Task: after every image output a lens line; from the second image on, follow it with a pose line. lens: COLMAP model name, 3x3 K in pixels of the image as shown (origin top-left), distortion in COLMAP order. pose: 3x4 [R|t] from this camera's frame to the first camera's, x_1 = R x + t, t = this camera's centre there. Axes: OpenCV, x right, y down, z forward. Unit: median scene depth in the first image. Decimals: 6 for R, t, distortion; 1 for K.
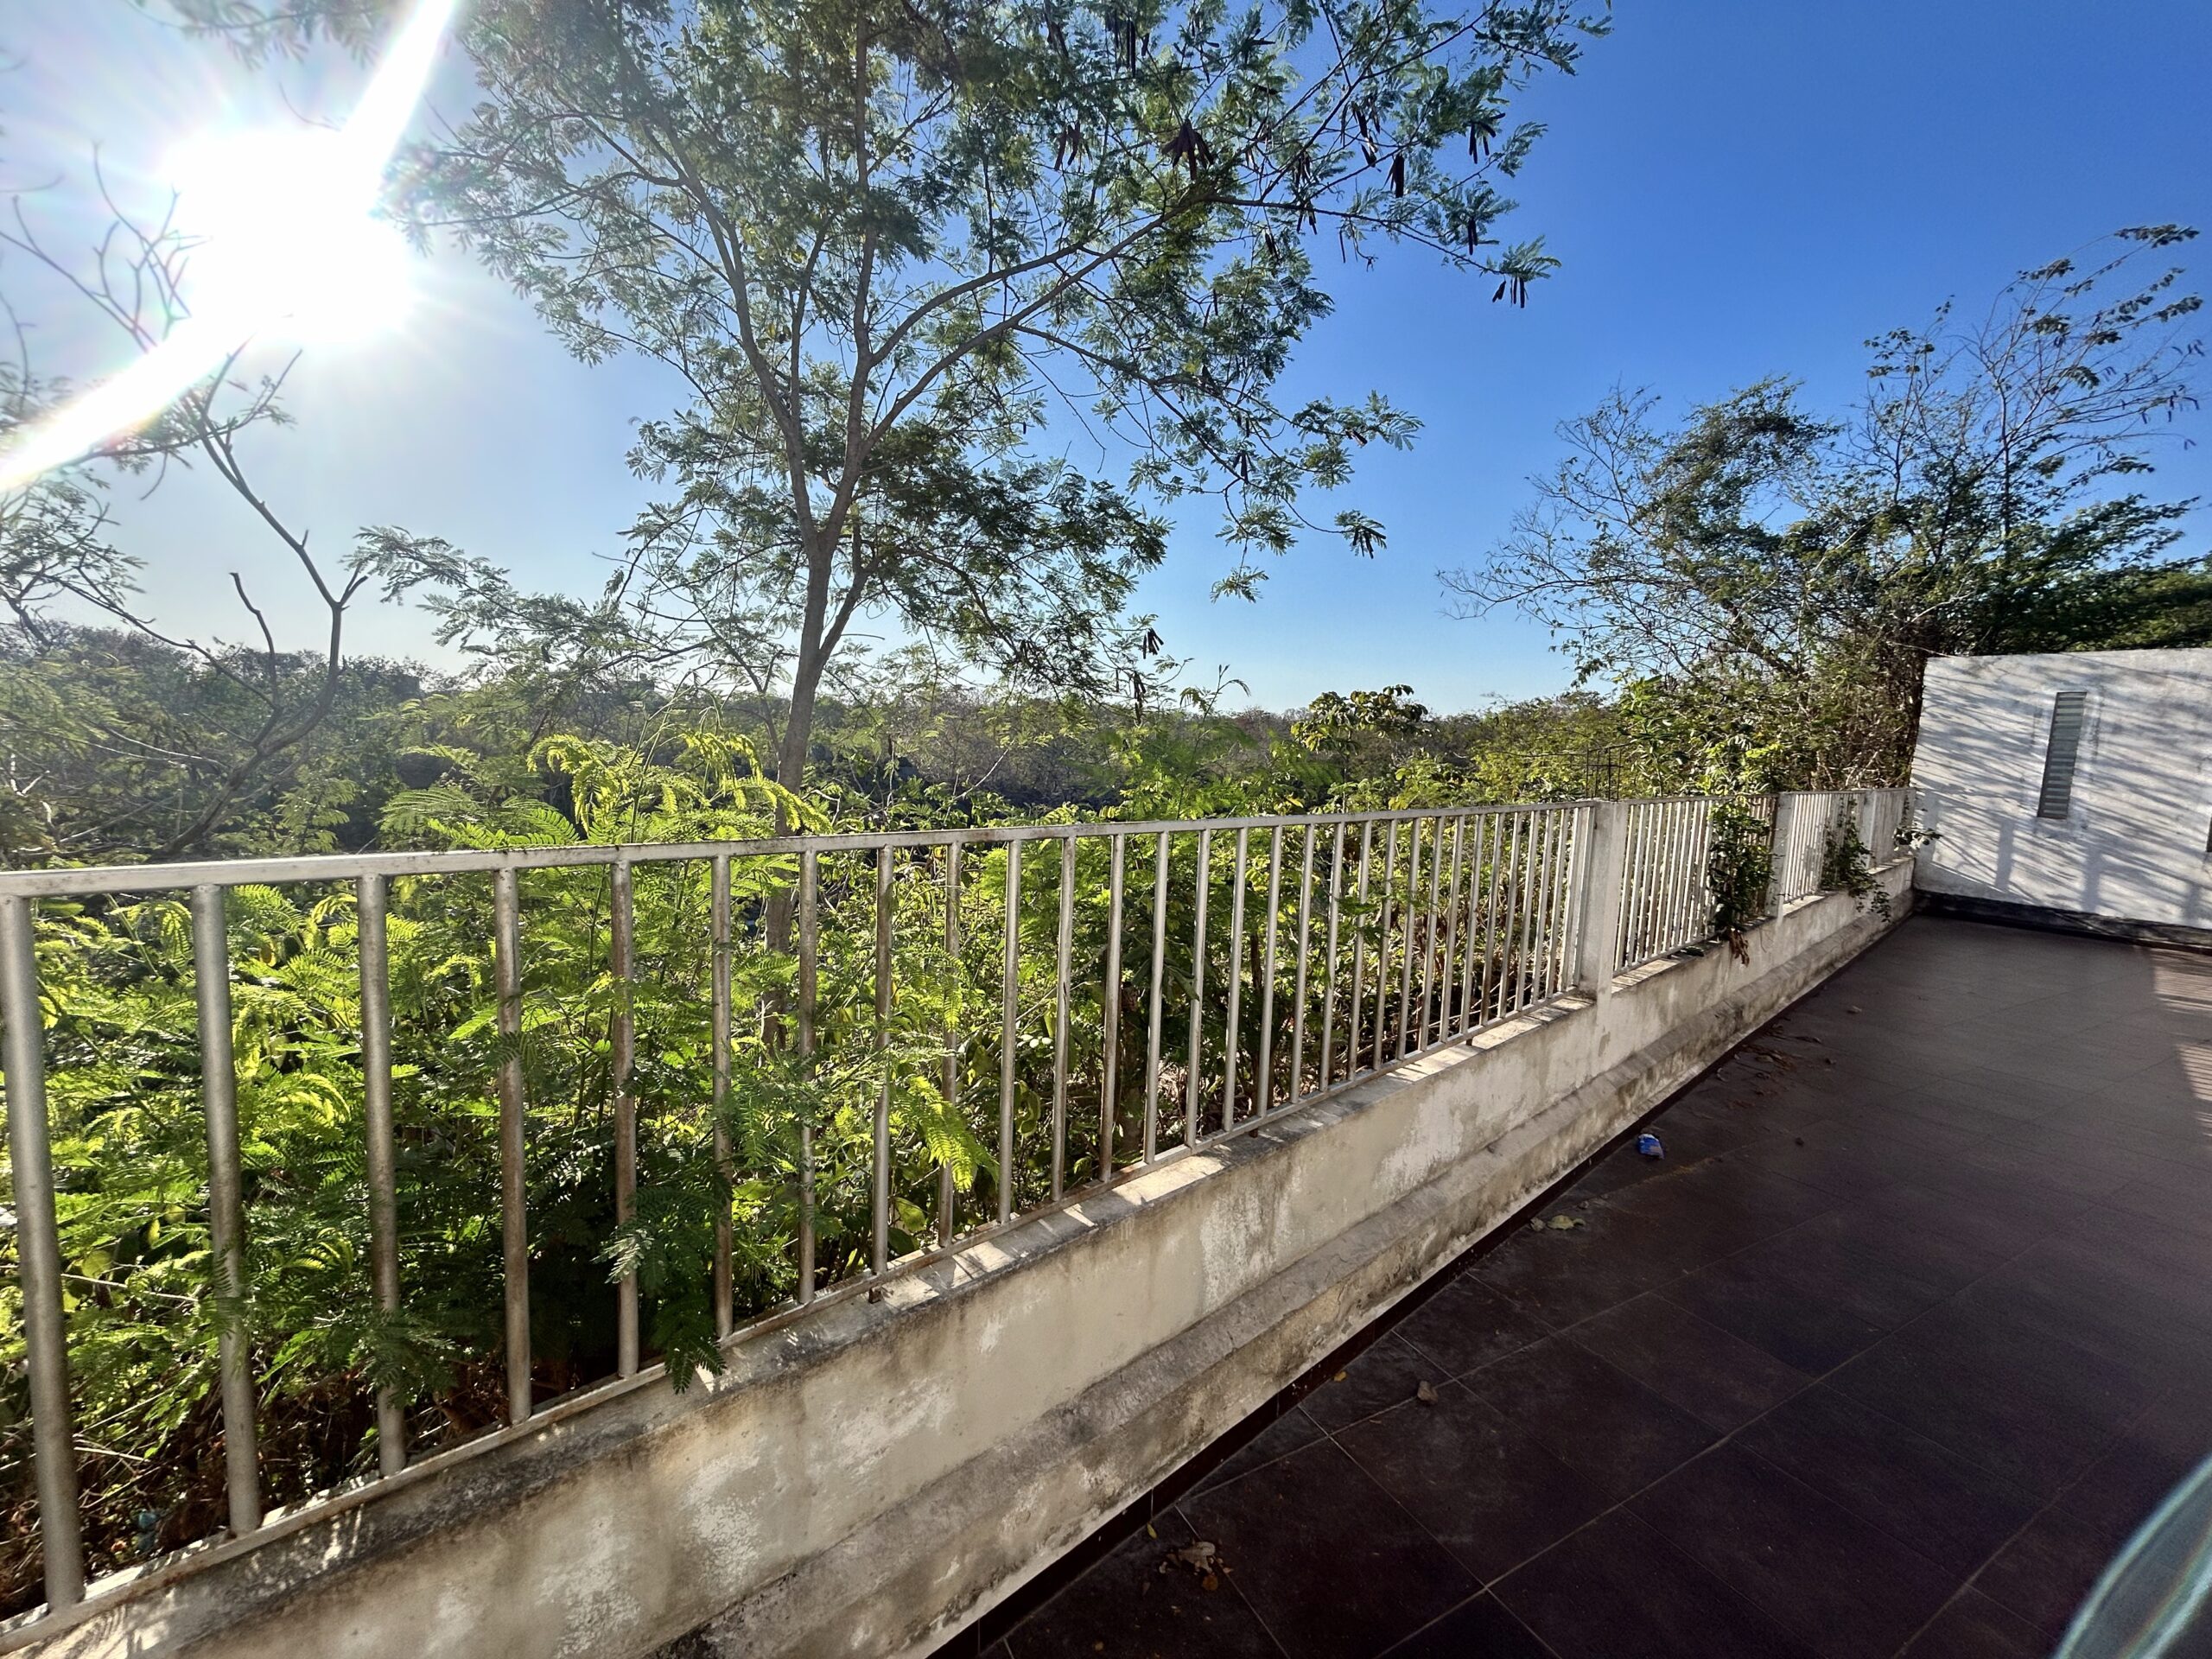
lens RADIAL K [[893.3, 0, 1102.5], [0, 893.3, 830.7], [0, 0, 1]] dist [0.003151, -0.001273]
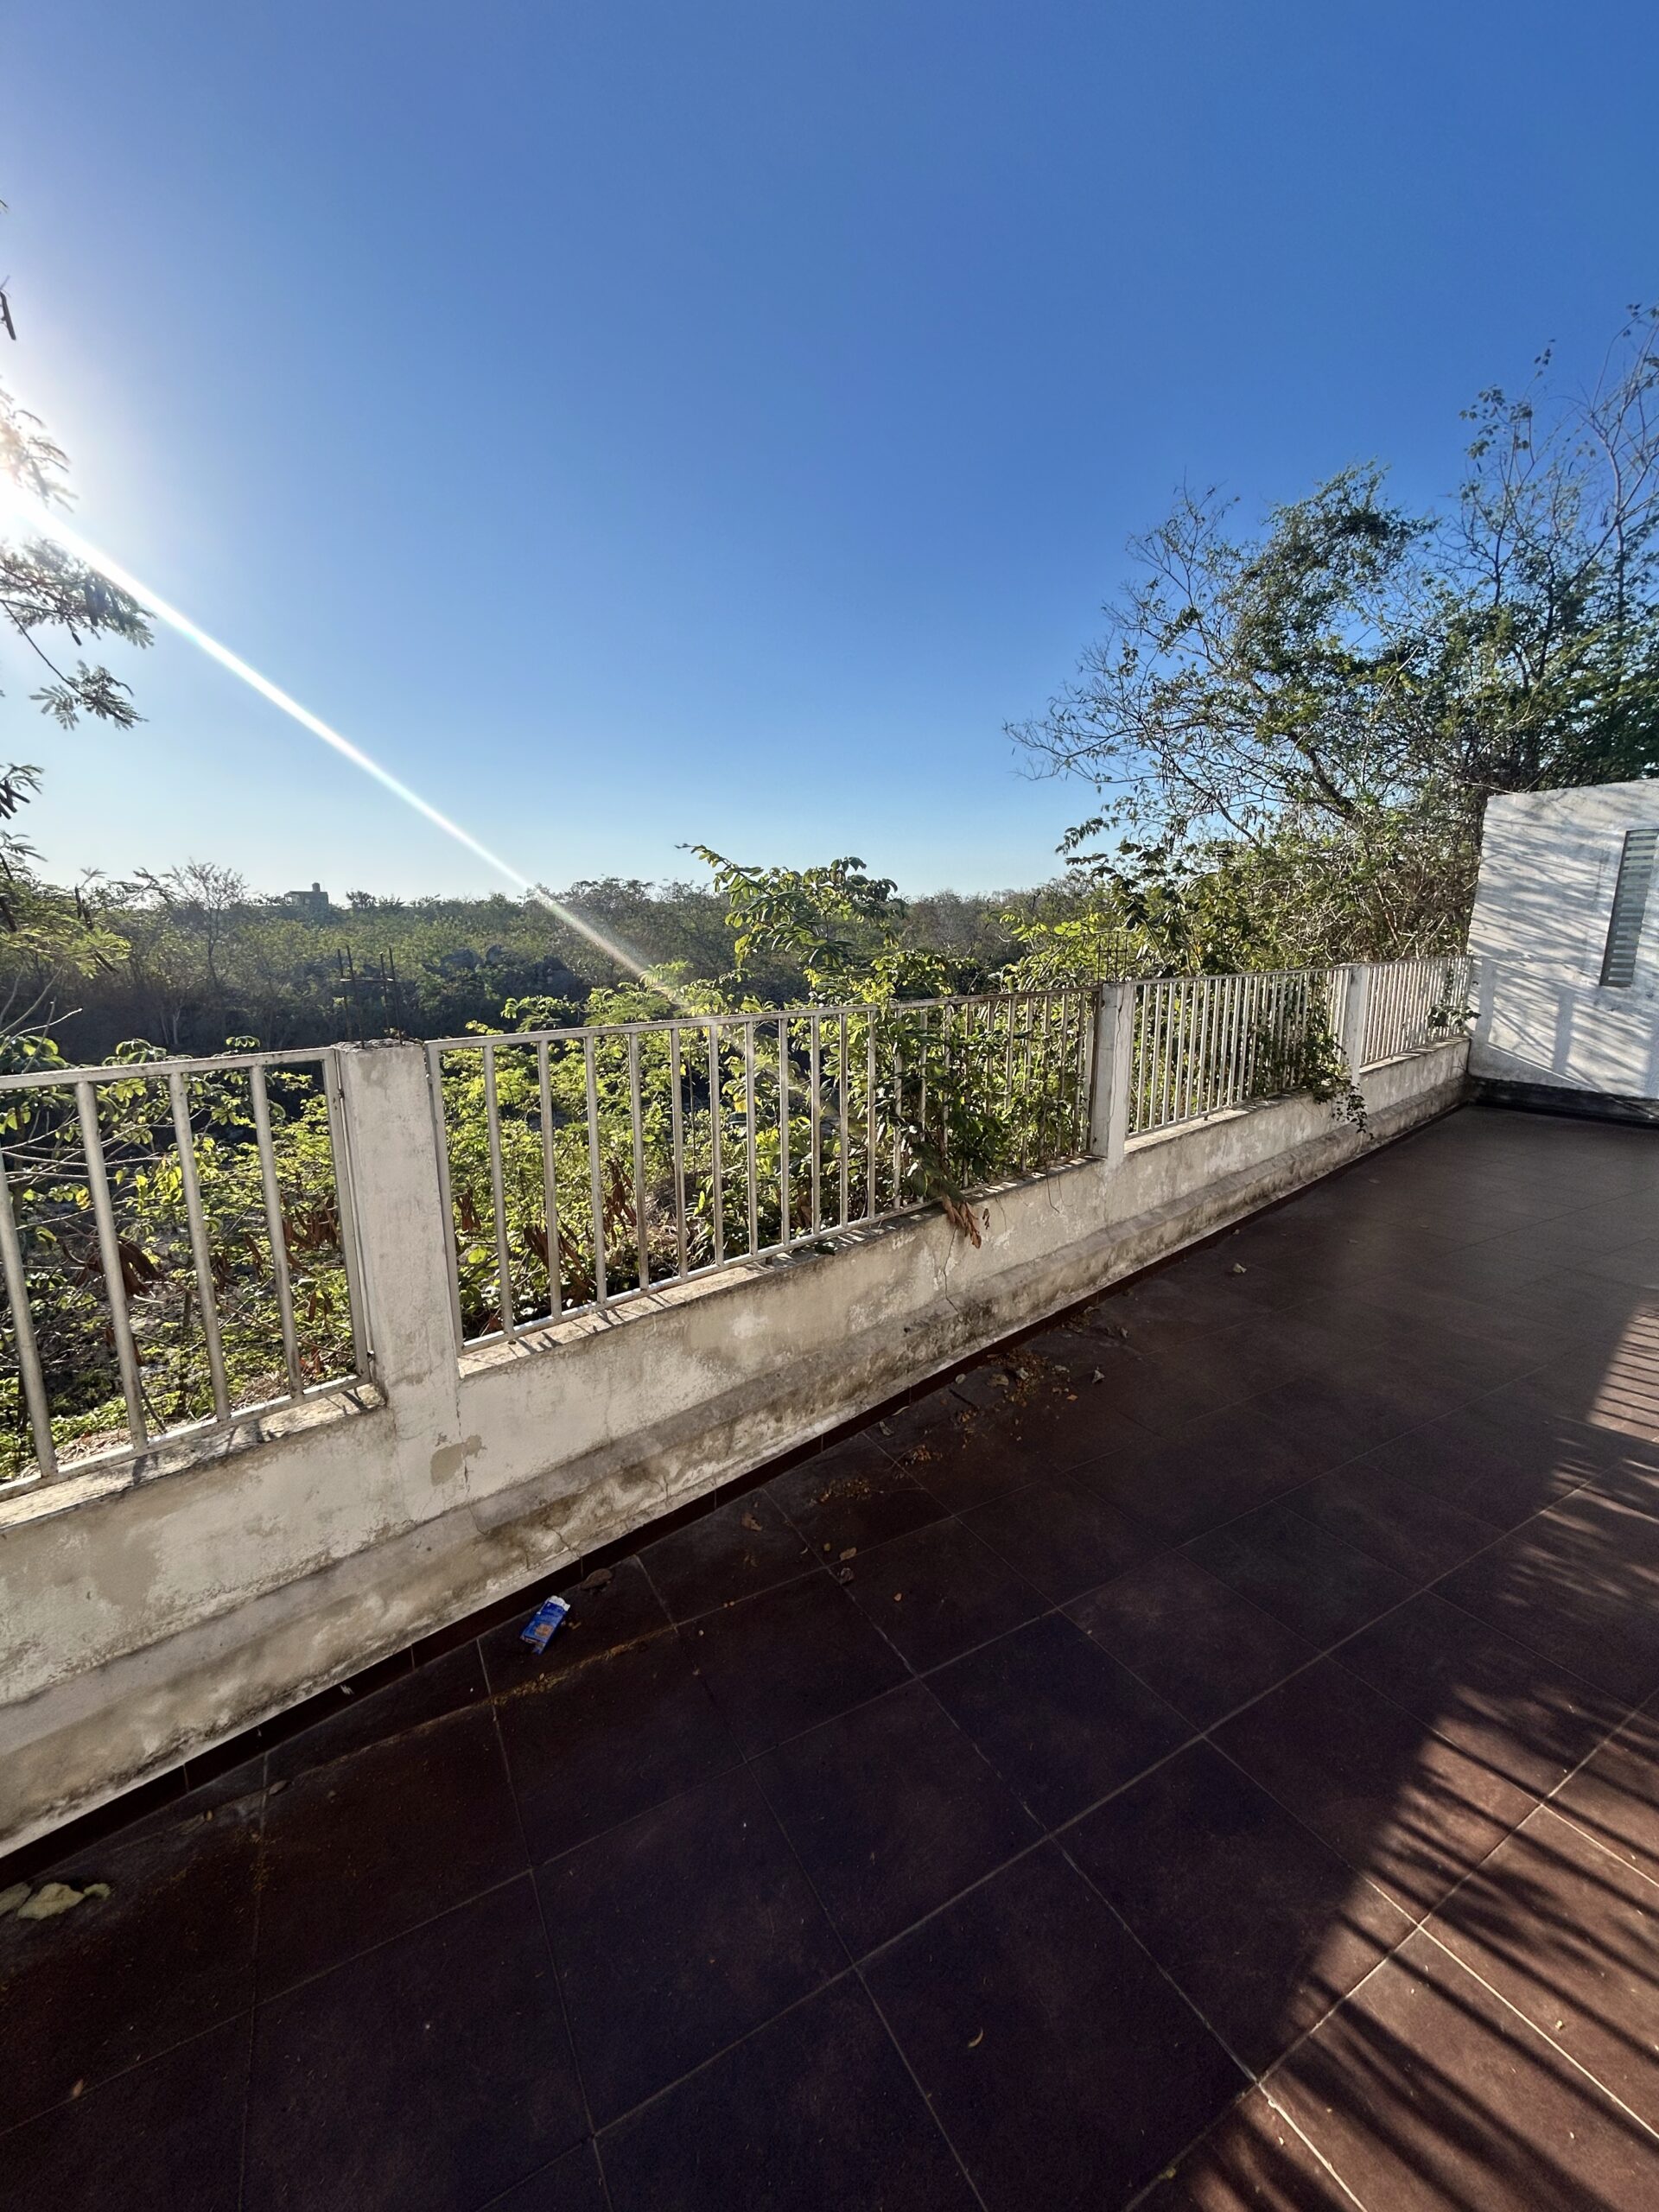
lens RADIAL K [[893.3, 0, 838.8], [0, 893.3, 1107.5], [0, 0, 1]] dist [0.003151, -0.001273]
pose [[0.998800, -0.047103, 0.013407, 0.298606], [0.045632, 0.994488, 0.094398, -0.012625], [-0.017780, -0.093673, 0.995444, 0.160466]]
